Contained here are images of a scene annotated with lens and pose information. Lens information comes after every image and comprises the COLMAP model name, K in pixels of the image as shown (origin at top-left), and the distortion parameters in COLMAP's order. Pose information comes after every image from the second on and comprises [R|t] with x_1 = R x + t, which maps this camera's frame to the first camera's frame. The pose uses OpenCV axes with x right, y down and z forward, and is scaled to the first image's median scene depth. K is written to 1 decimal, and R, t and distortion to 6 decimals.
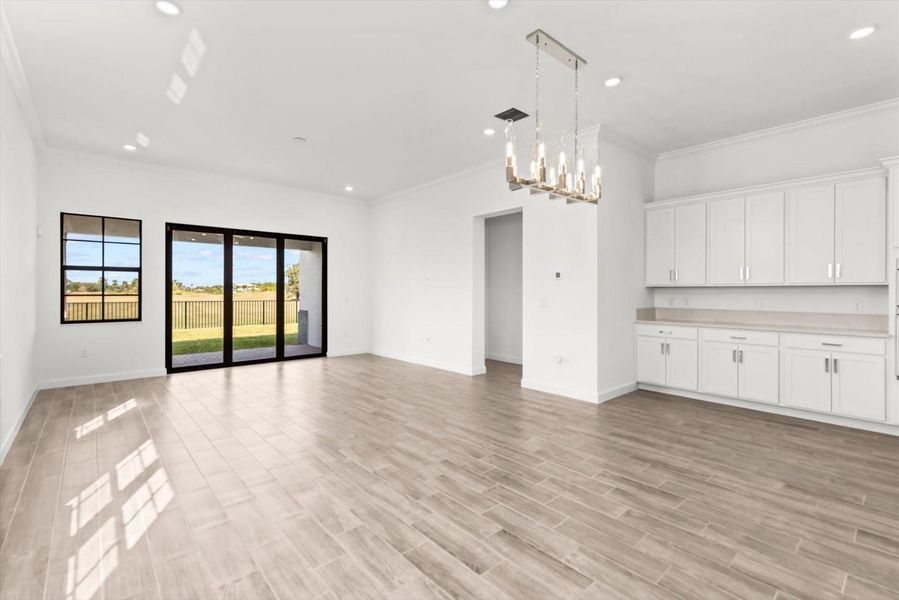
lens RADIAL K [[407.8, 0, 460.8], [0, 407.8, 290.7], [0, 0, 1]] dist [0.000199, 0.008689]
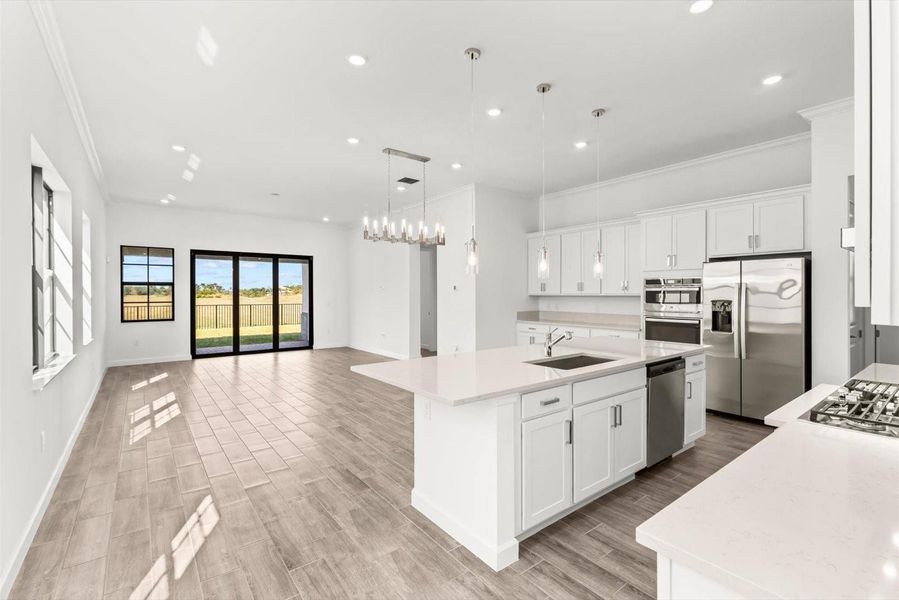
lens RADIAL K [[407.8, 0, 460.8], [0, 407.8, 290.7], [0, 0, 1]] dist [0.000199, 0.008689]
pose [[0.997520, -0.004678, -0.070228, 0.456237], [0.004393, 0.999981, -0.004207, -0.027640], [0.070246, 0.003889, 0.997522, -0.500383]]
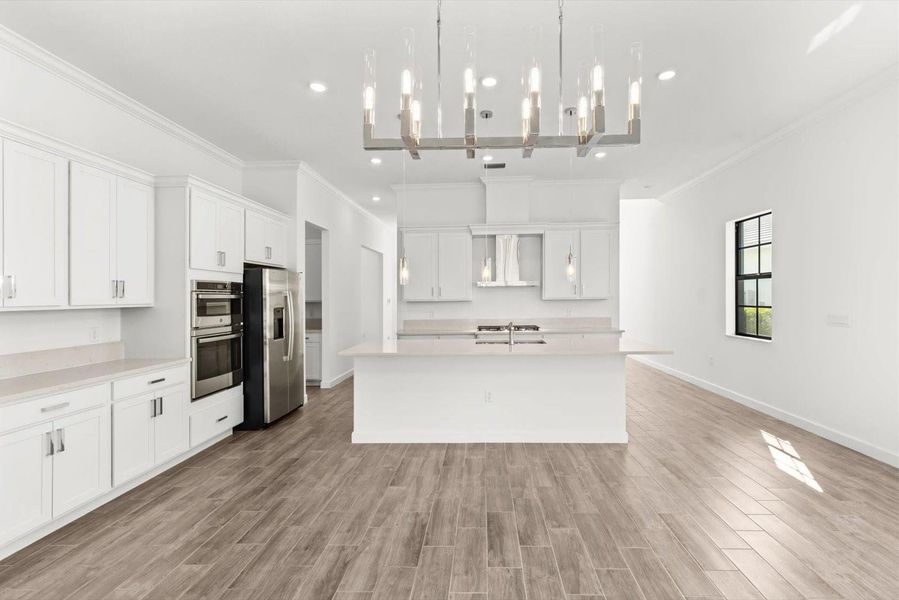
lens RADIAL K [[413.7, 0, 469.2], [0, 413.7, 290.8], [0, 0, 1]] dist [0.003373, 0.000126]
pose [[-0.710709, 0.020209, 0.703196, -0.108815], [0.014315, 0.999796, -0.014266, -0.025097], [-0.703341, -0.000072, -0.710853, 1.148289]]
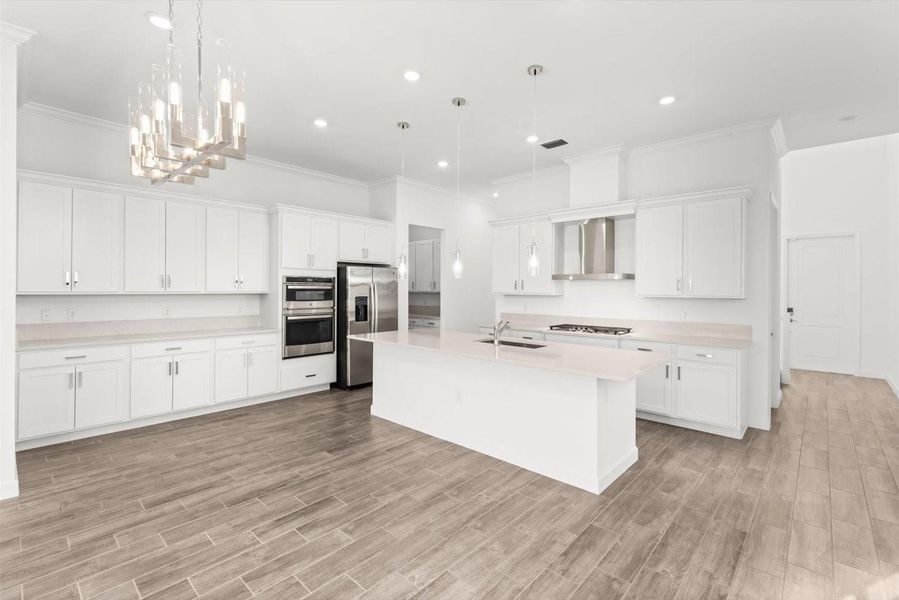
lens RADIAL K [[404.8, 0, 450.5], [0, 404.8, 287.1], [0, 0, 1]] dist [0.002115, 0.000278]
pose [[-0.089230, 0.002905, 0.996007, -0.366033], [-0.005951, 0.999976, -0.003450, -0.032957], [-0.995993, -0.006235, -0.089210, 0.505816]]
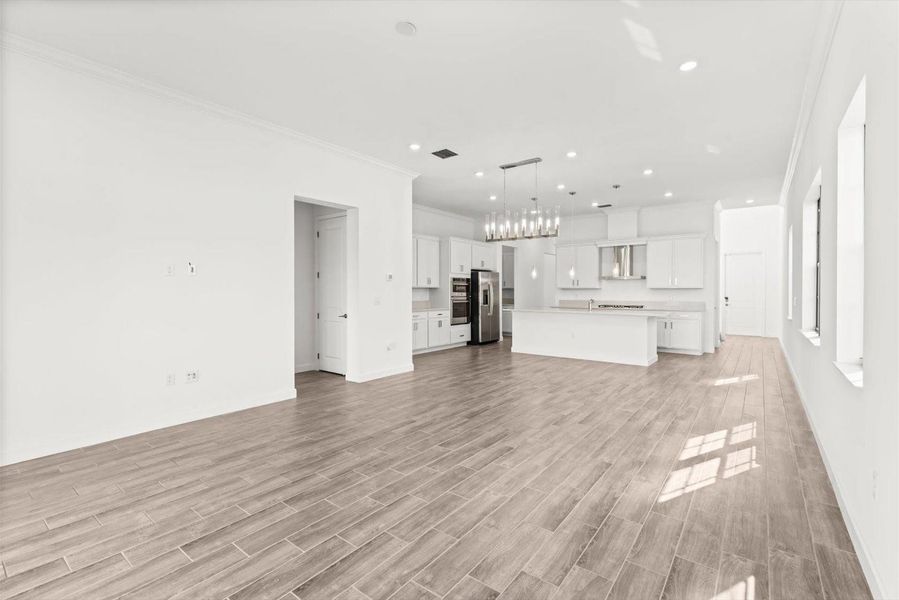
lens RADIAL K [[395.9, 0, 449.7], [0, 395.9, 292.4], [0, 0, 1]] dist [0.001021, 0.000029]
pose [[-0.166129, -0.005171, 0.986091, -1.215166], [-0.001001, 0.999987, 0.005076, 0.001843], [-0.986104, -0.000144, -0.166132, 1.304751]]
